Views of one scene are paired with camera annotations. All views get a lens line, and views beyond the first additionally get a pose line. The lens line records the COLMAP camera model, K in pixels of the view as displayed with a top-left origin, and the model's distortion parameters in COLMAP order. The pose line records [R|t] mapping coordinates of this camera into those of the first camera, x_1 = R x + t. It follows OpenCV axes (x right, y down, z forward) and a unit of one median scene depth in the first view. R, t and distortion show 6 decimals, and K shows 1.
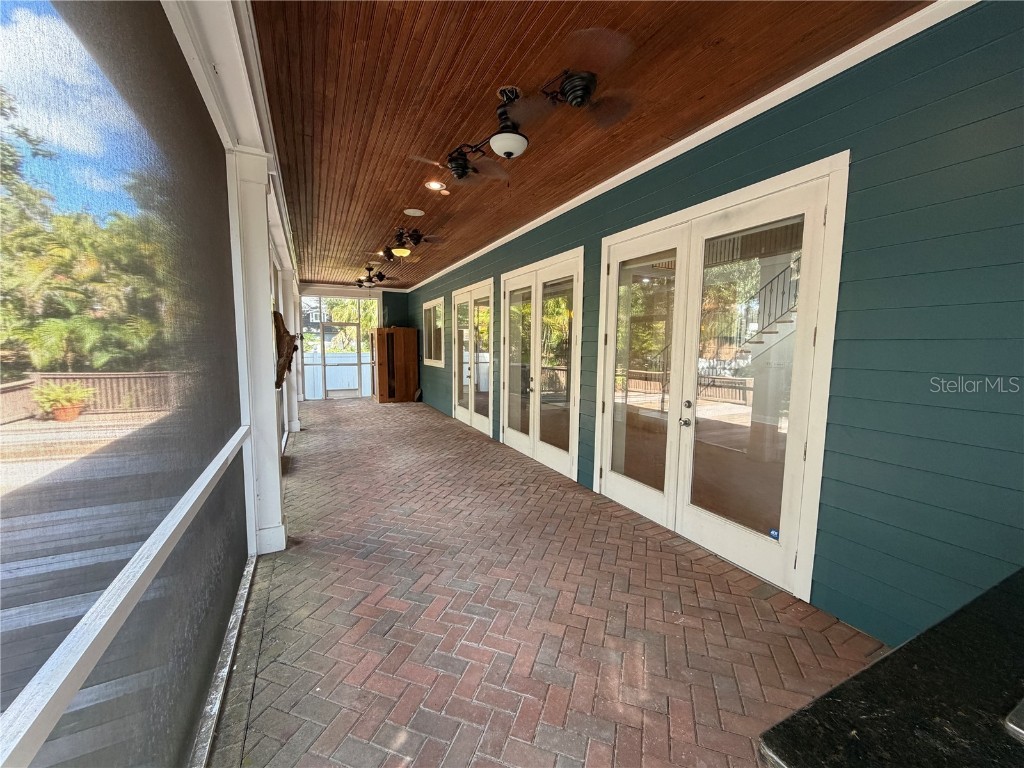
lens RADIAL K [[409.5, 0, 510.7], [0, 409.5, 383.7], [0, 0, 1]] dist [-0.000068, -0.000015]
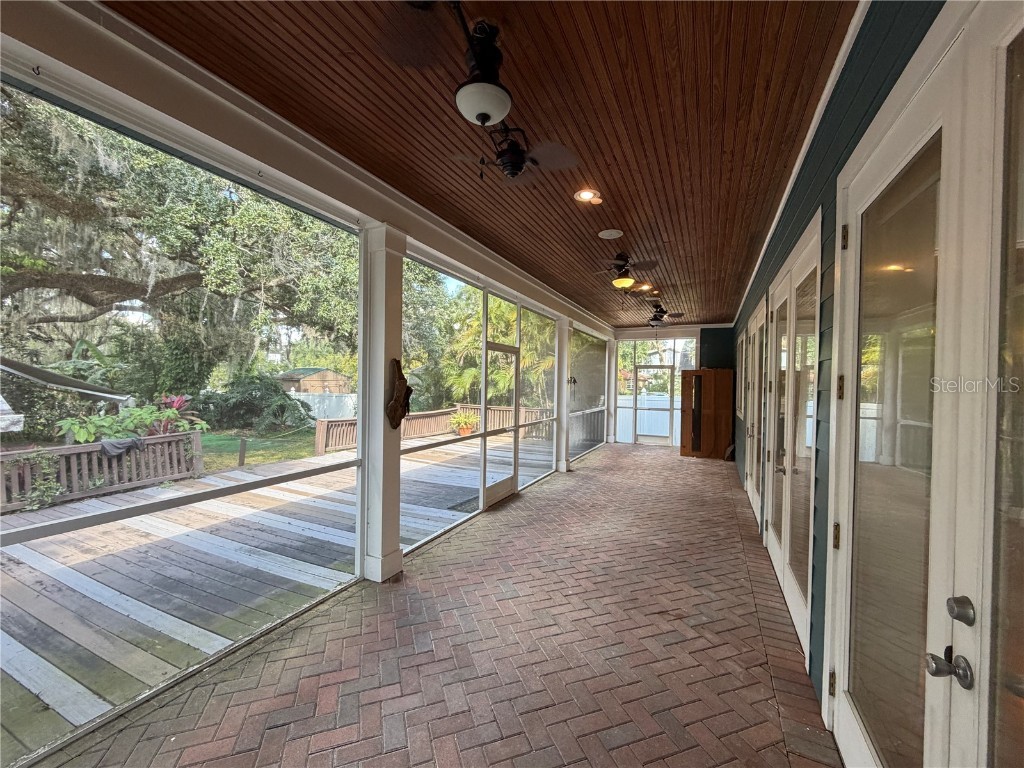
lens RADIAL K [[409.5, 0, 511.4], [0, 409.5, 385.7], [0, 0, 1]] dist [-0.000068, -0.000015]
pose [[0.619849, 0.011722, -0.784634, 0.275527], [-0.088940, 0.994495, -0.055404, -0.040376], [0.779665, 0.104128, 0.617479, 0.325106]]
